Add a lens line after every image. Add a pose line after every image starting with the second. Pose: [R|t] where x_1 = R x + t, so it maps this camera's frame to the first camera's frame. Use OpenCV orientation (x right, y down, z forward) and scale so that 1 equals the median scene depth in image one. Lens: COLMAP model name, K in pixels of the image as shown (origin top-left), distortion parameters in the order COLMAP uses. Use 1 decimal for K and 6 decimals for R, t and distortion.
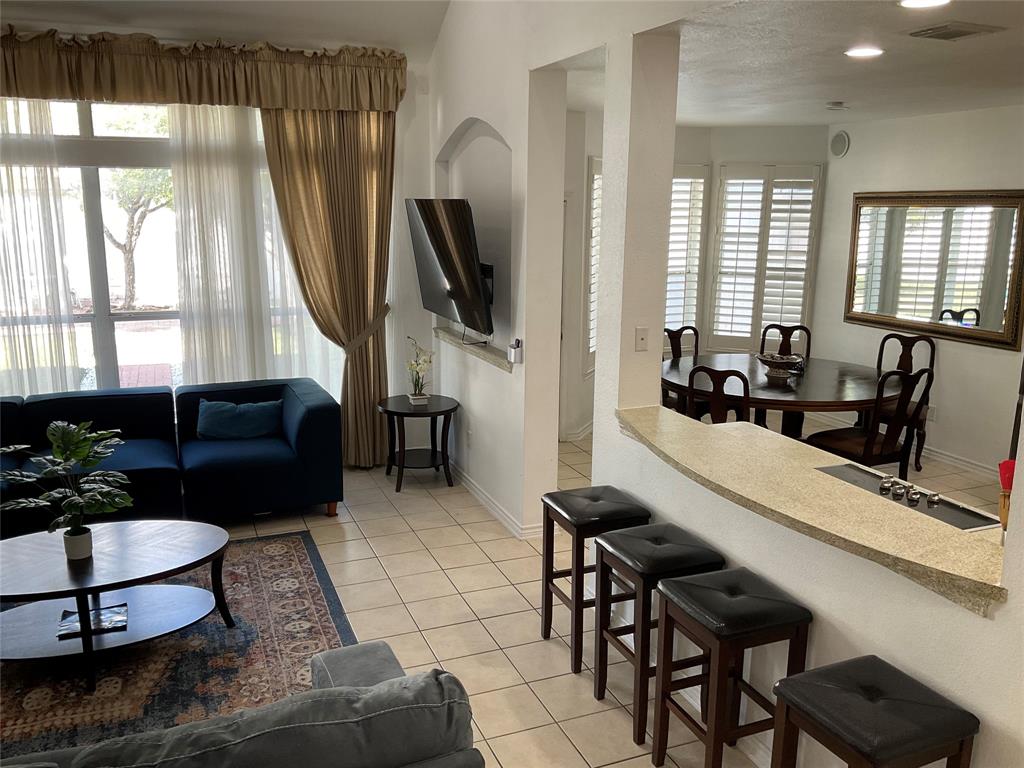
lens RADIAL K [[848.8, 0, 512.0], [0, 848.8, 384.0], [0, 0, 1]] dist [0.108539, -0.201853]
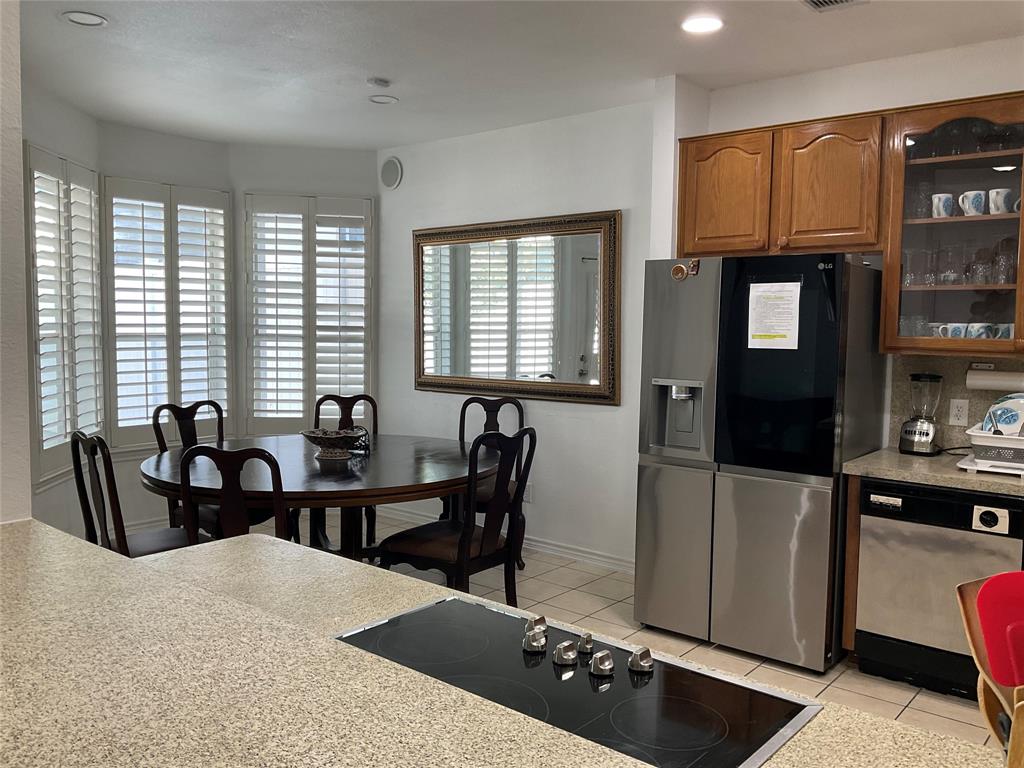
lens RADIAL K [[848.8, 0, 512.0], [0, 848.8, 384.0], [0, 0, 1]] dist [0.108539, -0.201853]
pose [[0.884328, -0.035786, 0.465493, 0.097442], [0.094856, 0.990034, -0.104093, 0.013040], [-0.457129, 0.136208, 0.878909, 0.261708]]
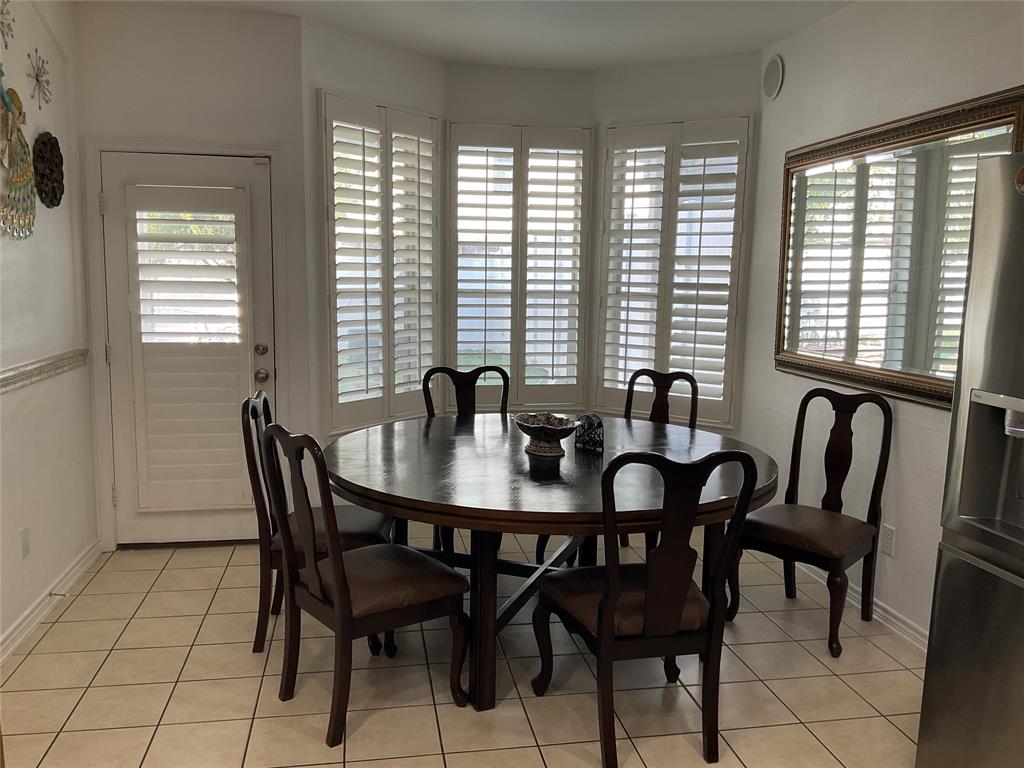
lens RADIAL K [[851.0, 0, 512.0], [0, 851.0, 384.0], [0, 0, 1]] dist [0.147154, -0.200000]
pose [[0.979097, 0.031914, -0.200874, 0.325972], [-0.047038, 0.996369, -0.070972, -0.011583], [0.197880, 0.078937, 0.977043, 0.378912]]
